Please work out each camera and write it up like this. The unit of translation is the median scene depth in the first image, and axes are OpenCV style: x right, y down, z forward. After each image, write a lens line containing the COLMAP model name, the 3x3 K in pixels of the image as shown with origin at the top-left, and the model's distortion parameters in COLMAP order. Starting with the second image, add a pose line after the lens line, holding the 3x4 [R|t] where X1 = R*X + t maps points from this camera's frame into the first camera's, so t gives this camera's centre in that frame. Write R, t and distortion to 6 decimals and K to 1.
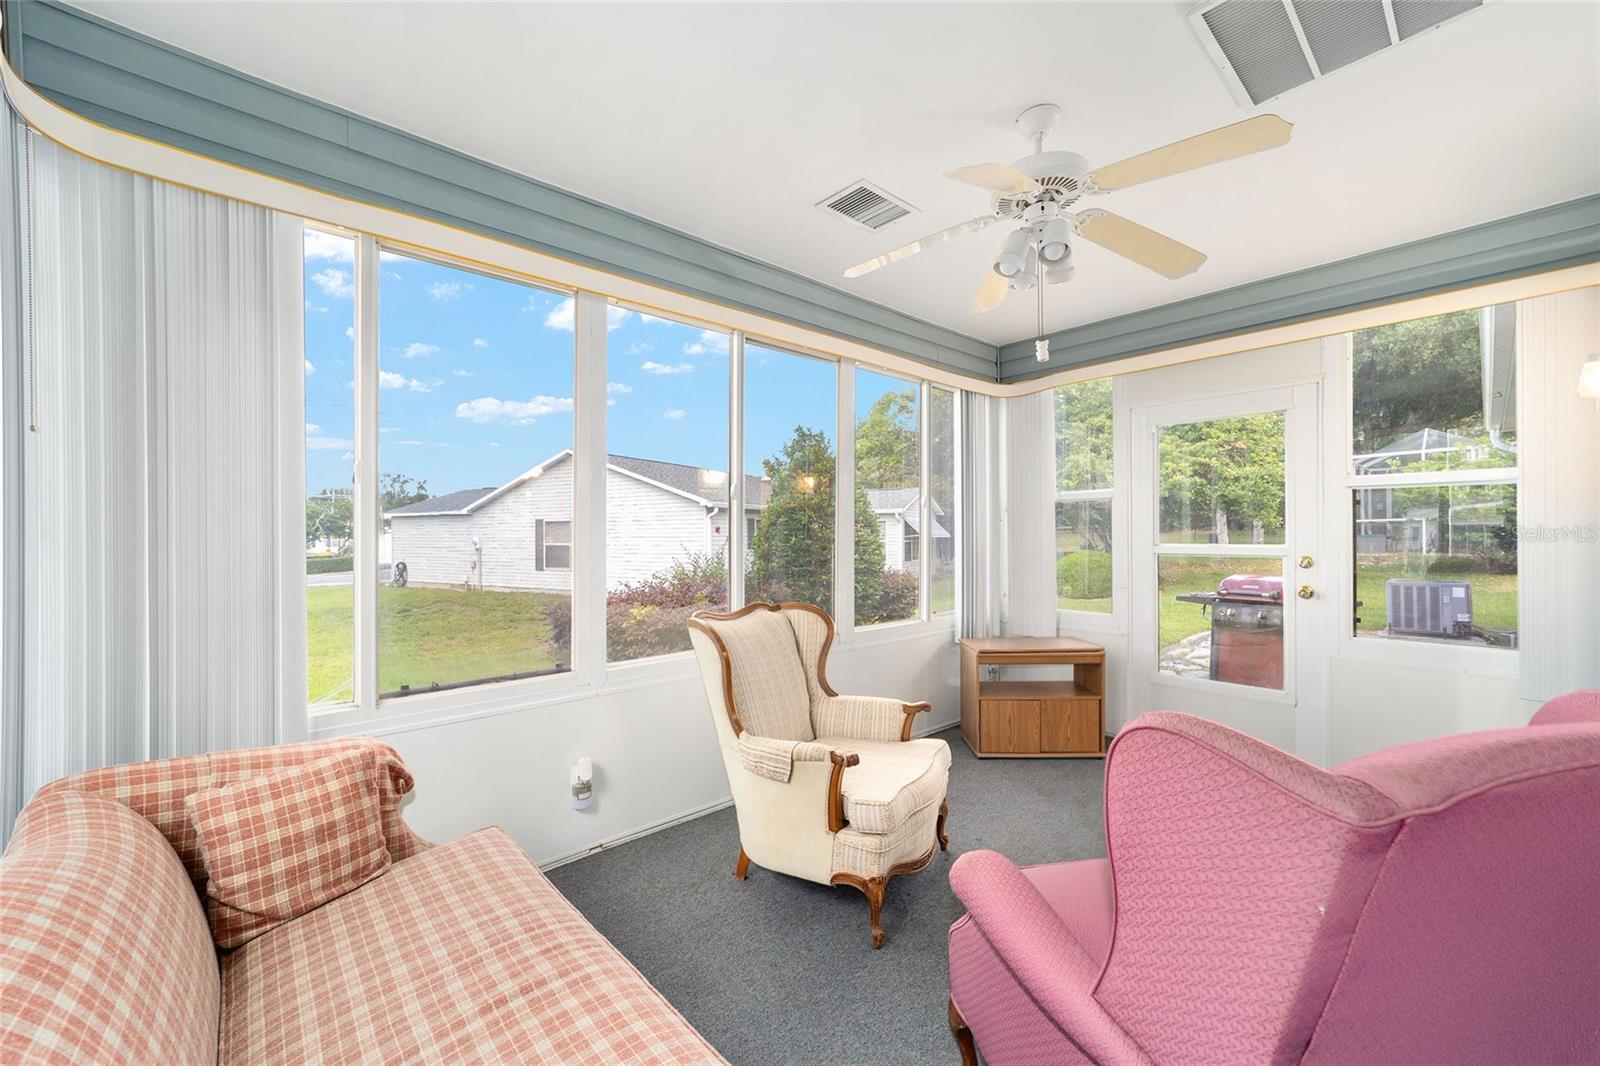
lens RADIAL K [[633.7, 0, 781.2], [0, 633.7, 535.7], [0, 0, 1]] dist [0.000547, 0.013047]
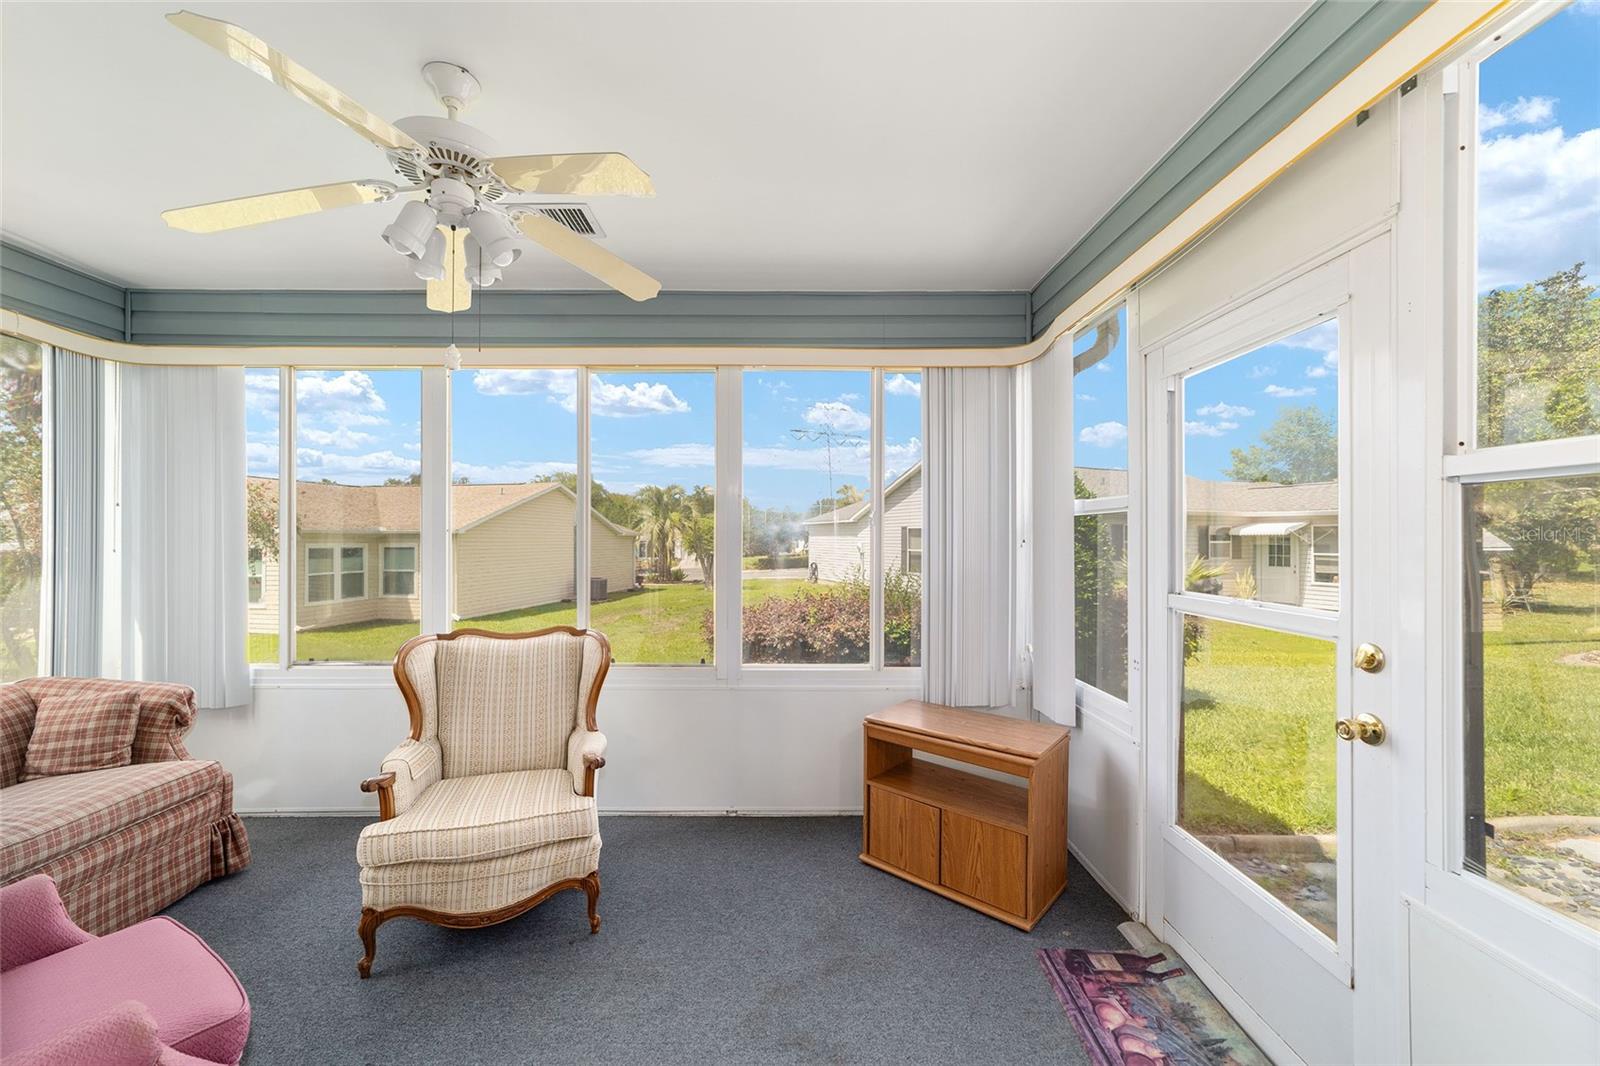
lens RADIAL K [[633.7, 0, 781.2], [0, 633.7, 535.7], [0, 0, 1]] dist [0.000547, 0.013047]
pose [[0.745257, 0.003115, -0.666770, 1.856333], [-0.005704, 0.999982, -0.001704, -0.084545], [0.666753, 0.005073, 0.745261, 0.933490]]
